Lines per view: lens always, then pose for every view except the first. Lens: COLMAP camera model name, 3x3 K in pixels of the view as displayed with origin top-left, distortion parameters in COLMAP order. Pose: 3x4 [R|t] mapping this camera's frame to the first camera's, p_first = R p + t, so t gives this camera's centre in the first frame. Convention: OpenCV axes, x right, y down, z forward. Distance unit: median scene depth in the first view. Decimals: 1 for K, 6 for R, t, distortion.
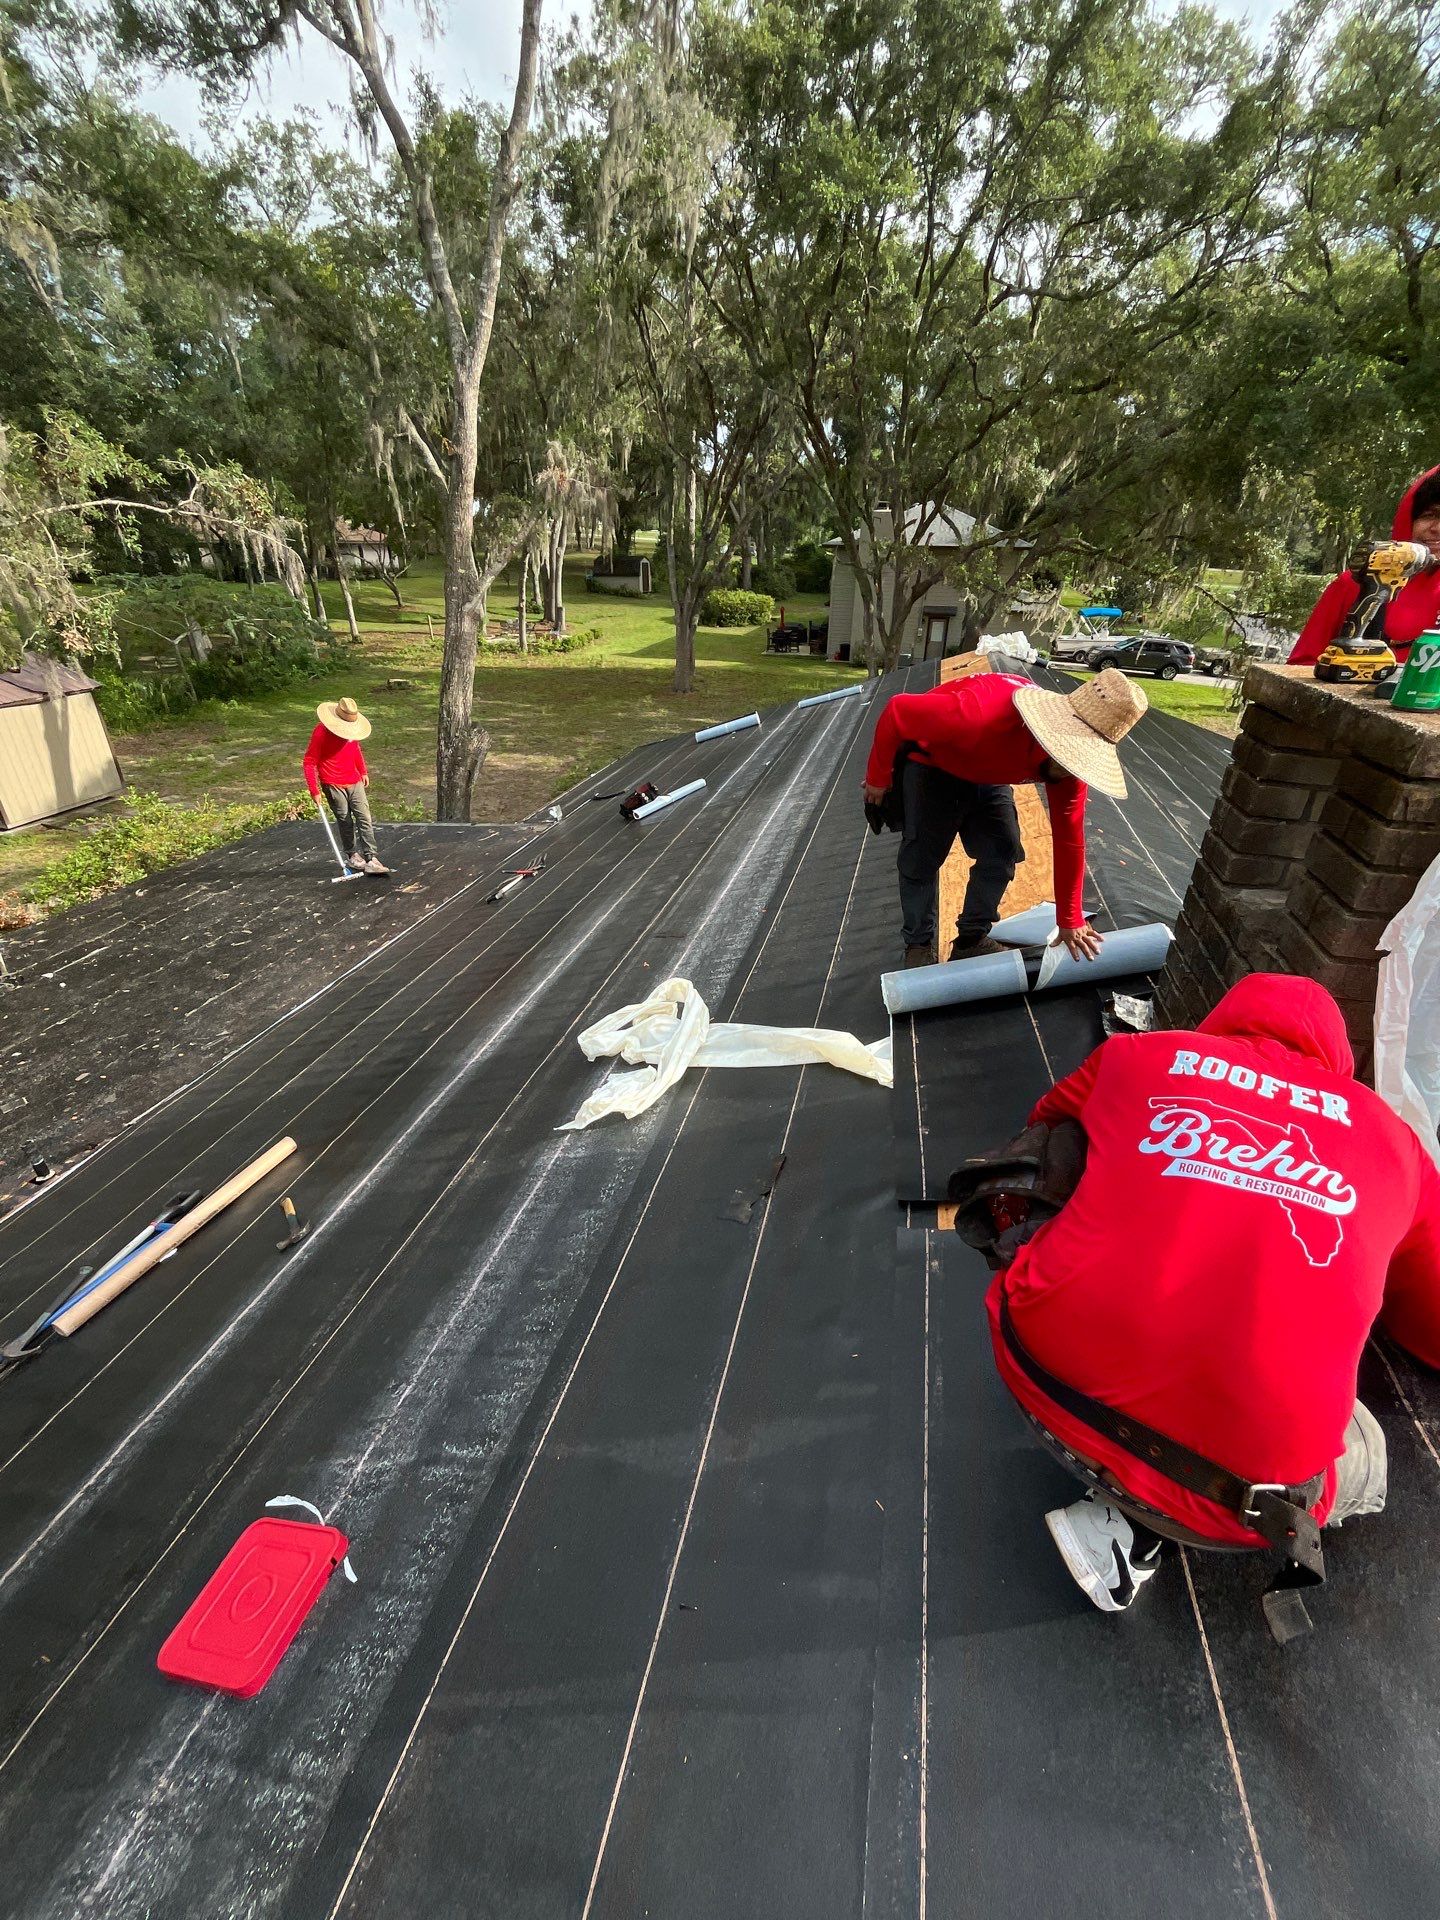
lens RADIAL K [[777.7, 0, 729.8], [0, 777.7, 961.8], [0, 0, 1]] dist [-0.007554, -0.000297]
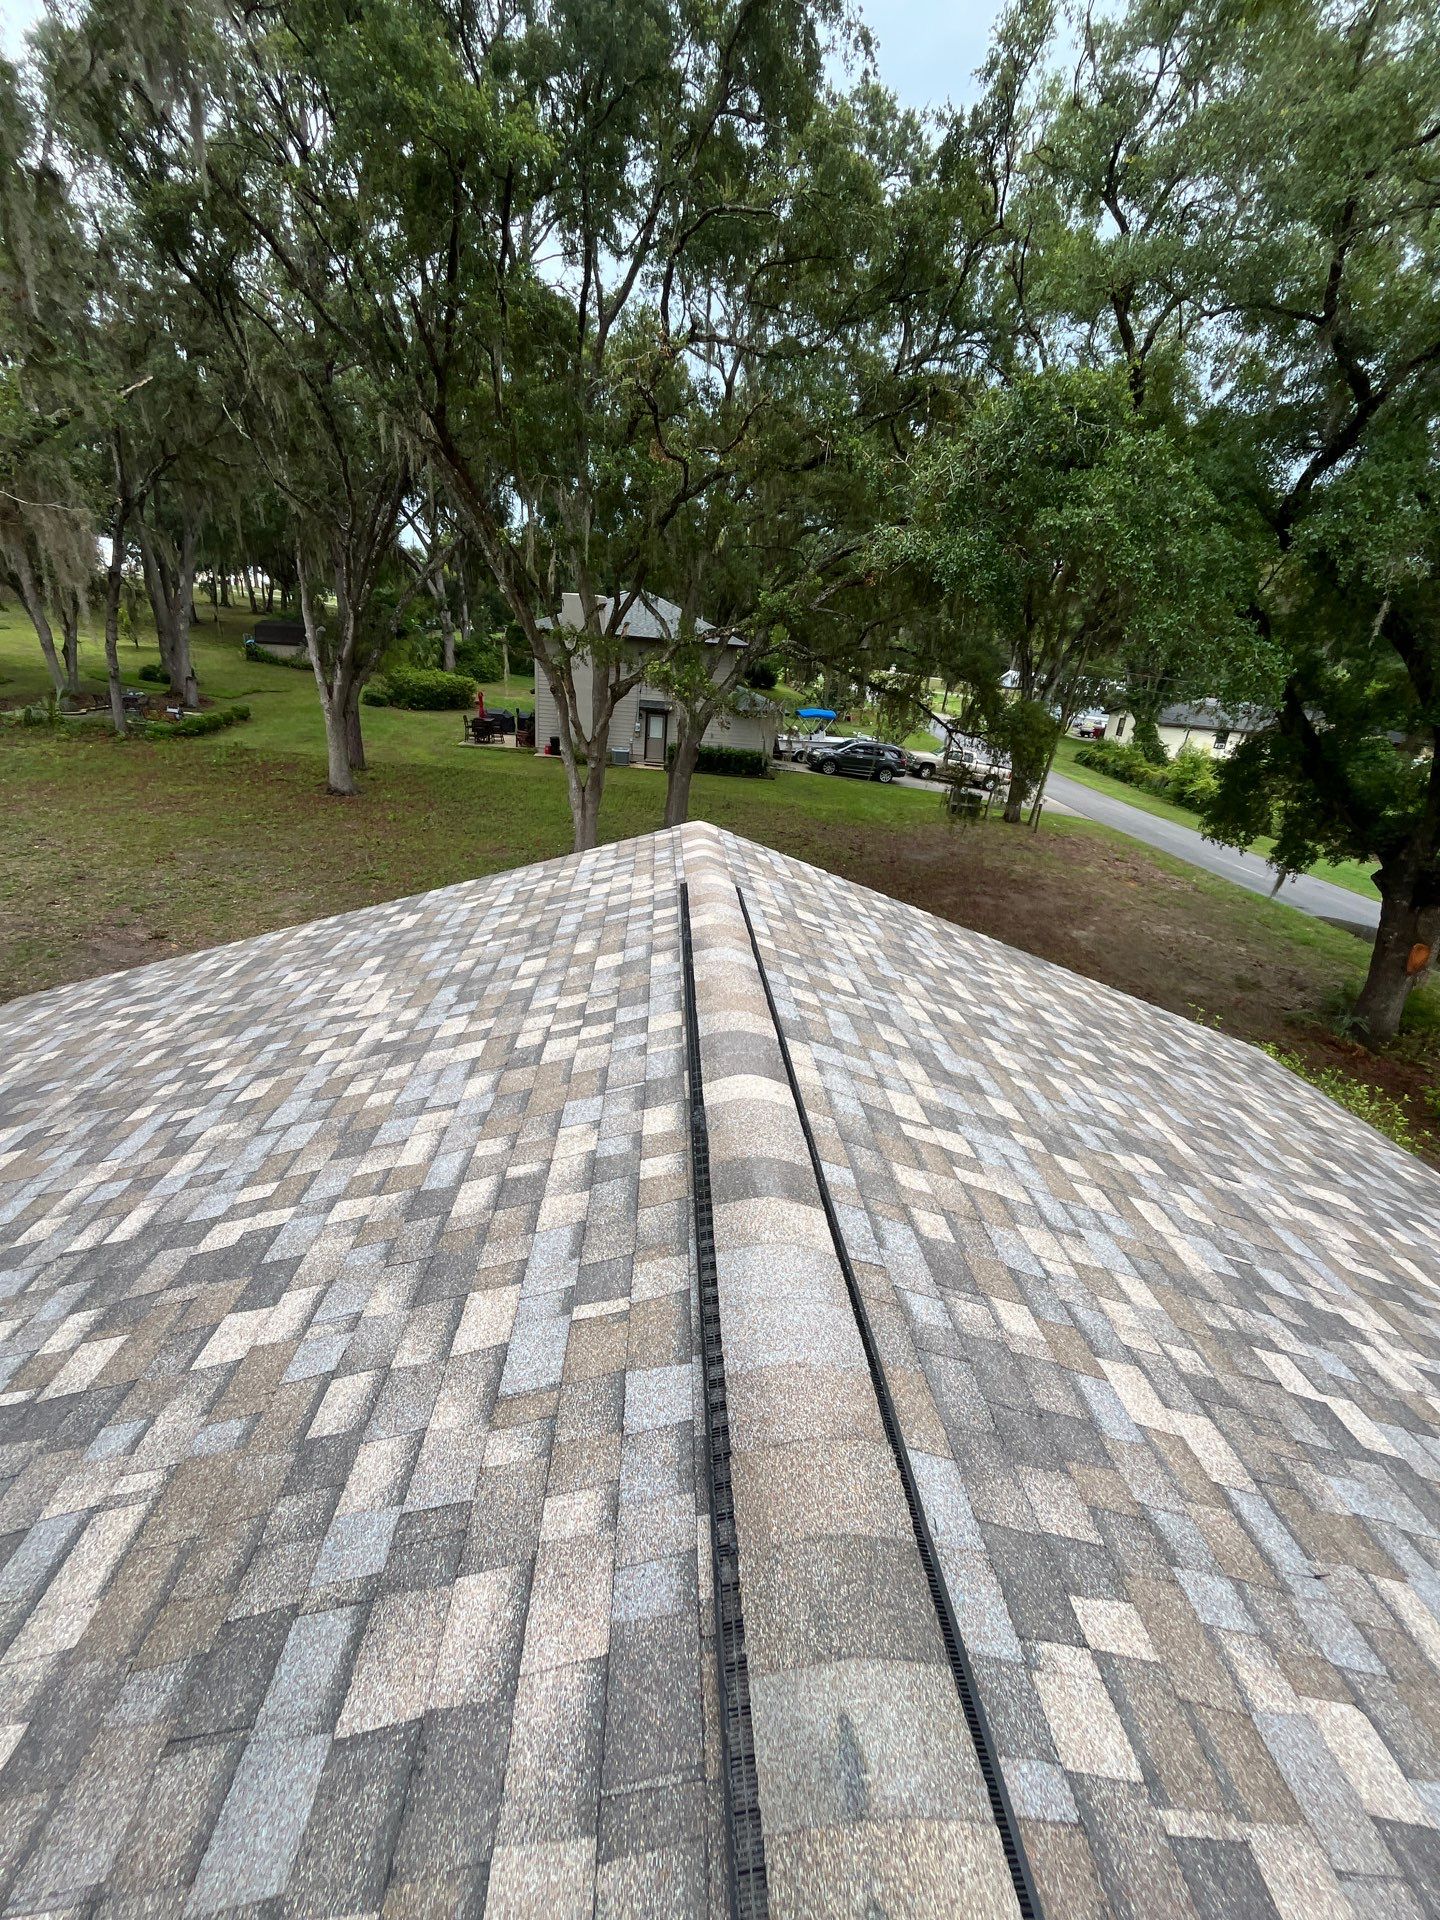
lens RADIAL K [[777.7, 0, 717.4], [0, 777.7, 953.6], [0, 0, 1]] dist [-0.007554, -0.000297]
pose [[0.954953, -0.040802, 0.293938, 0.085330], [0.070362, 0.993389, -0.090700, -0.113347], [-0.288294, 0.107296, 0.951512, 0.211844]]
